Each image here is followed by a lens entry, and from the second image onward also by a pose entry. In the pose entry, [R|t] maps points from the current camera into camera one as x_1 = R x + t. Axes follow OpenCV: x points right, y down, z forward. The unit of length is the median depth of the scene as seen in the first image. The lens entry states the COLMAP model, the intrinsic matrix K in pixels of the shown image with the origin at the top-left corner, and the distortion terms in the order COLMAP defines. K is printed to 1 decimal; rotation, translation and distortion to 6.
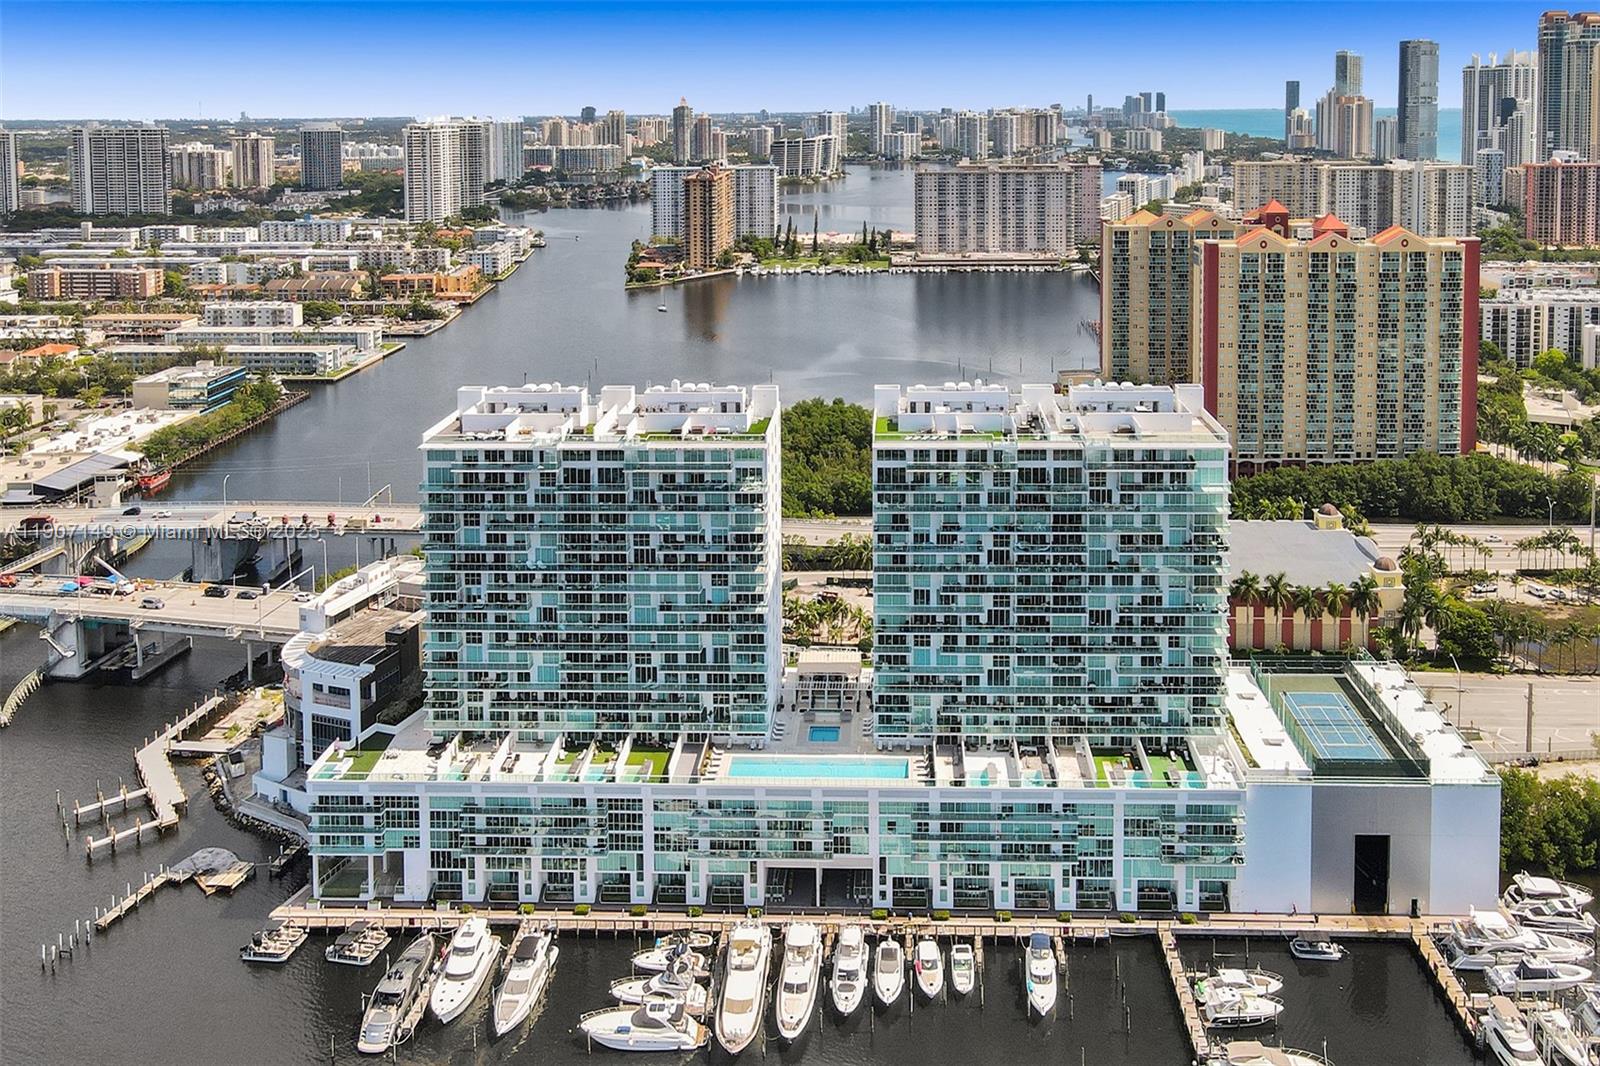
lens RADIAL K [[1297.3, 0, 852.6], [0, 1297.3, 470.6], [0, 0, 1]] dist [0.001079, 0.011640]
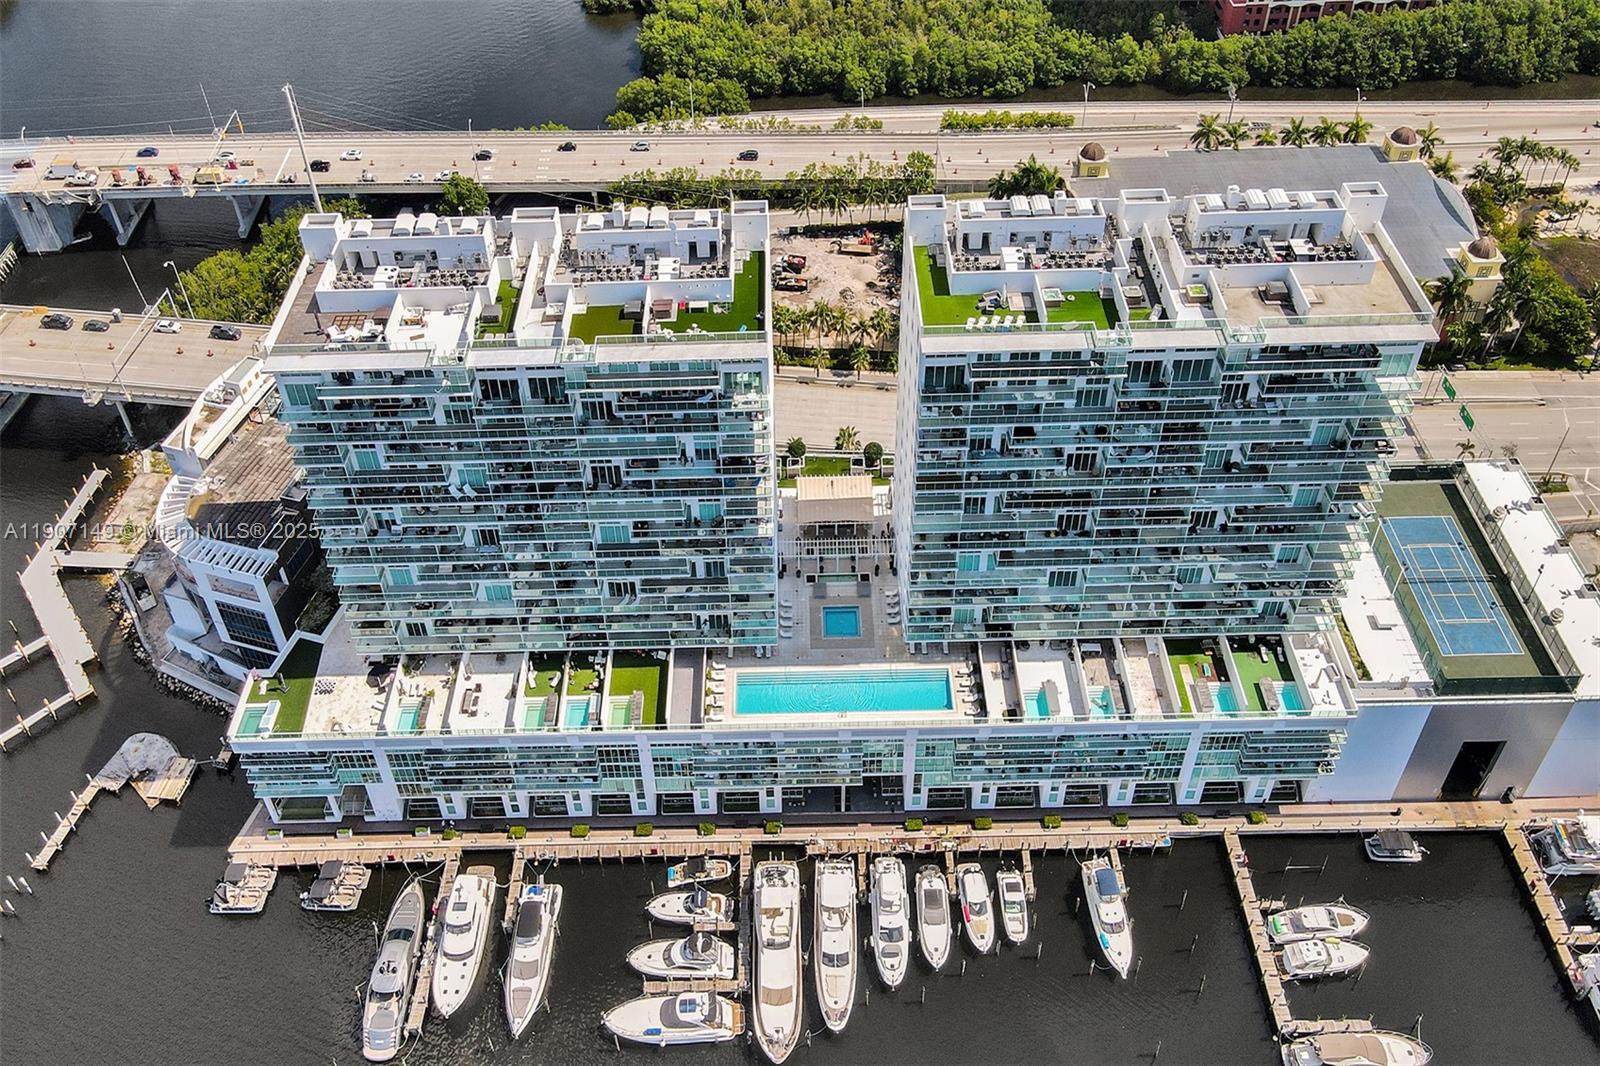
lens RADIAL K [[1218.1, 0, 796.4], [0, 1218.1, 523.3], [0, 0, 1]] dist [-0.007632, 0.023352]
pose [[0.998841, -0.044093, 0.019292, -0.066268], [0.028116, 0.859917, 0.509659, -0.262980], [-0.039062, -0.508526, 0.860160, 0.381017]]
